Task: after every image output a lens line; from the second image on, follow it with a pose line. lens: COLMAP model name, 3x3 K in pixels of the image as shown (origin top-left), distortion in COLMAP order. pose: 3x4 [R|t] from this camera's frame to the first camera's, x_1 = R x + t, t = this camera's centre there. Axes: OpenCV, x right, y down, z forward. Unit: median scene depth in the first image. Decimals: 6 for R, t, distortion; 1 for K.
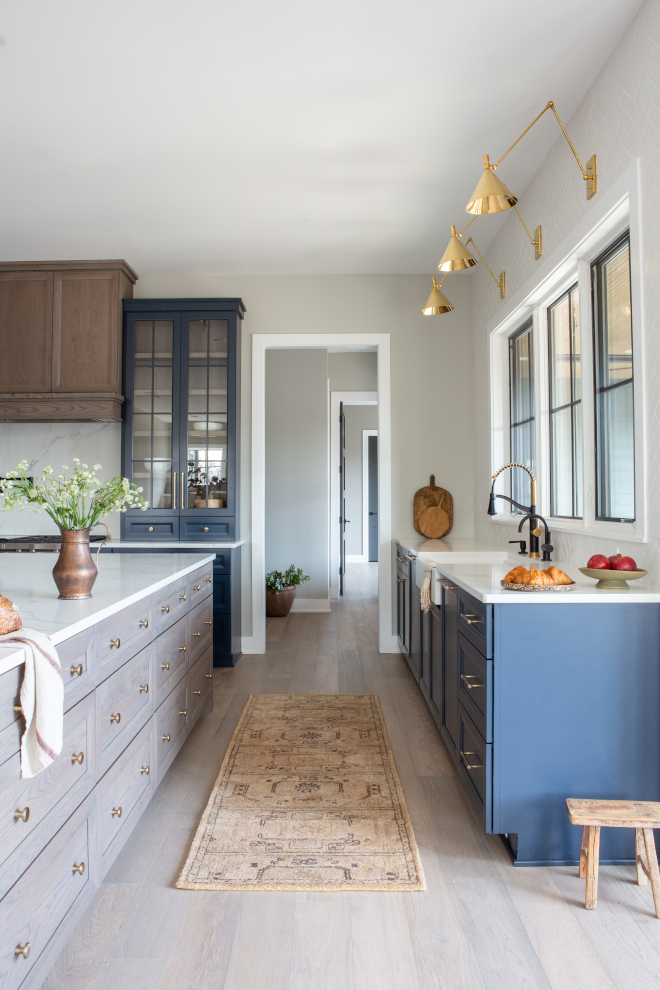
lens RADIAL K [[814.7, 0, 329.9], [0, 814.7, 492.5], [0, 0, 1]] dist [0.002567, -0.000837]
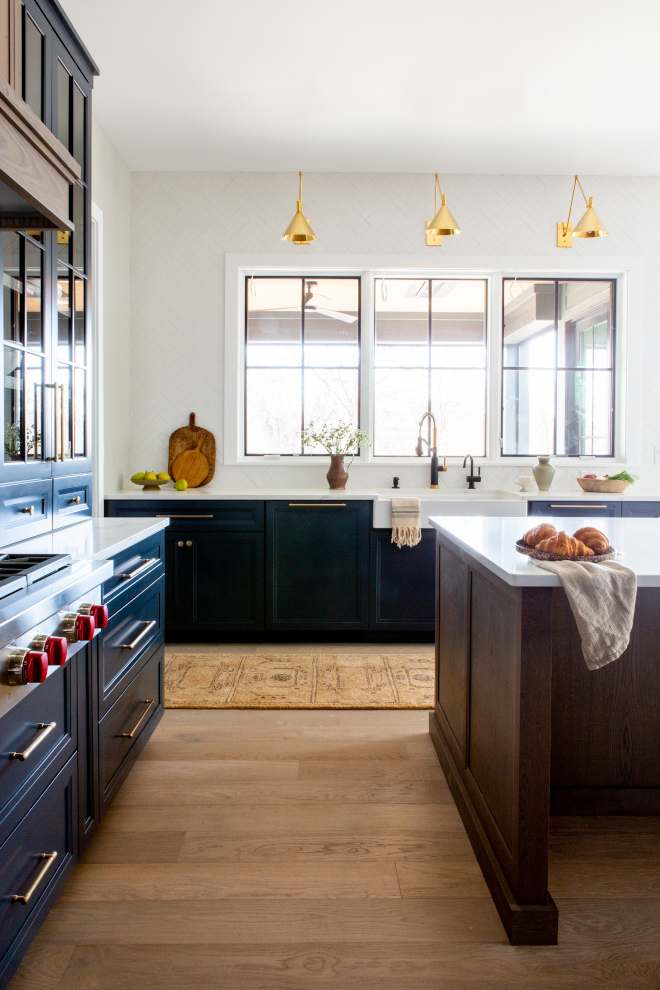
lens RADIAL K [[682.7, 0, 329.1], [0, 682.7, 496.9], [0, 0, 1]] dist [-0.058664, -0.002065]
pose [[-0.009330, -0.080127, 0.996741, -0.822144], [-0.006495, 0.996768, 0.080068, 0.008351], [-0.999935, -0.005727, -0.009820, 0.926747]]
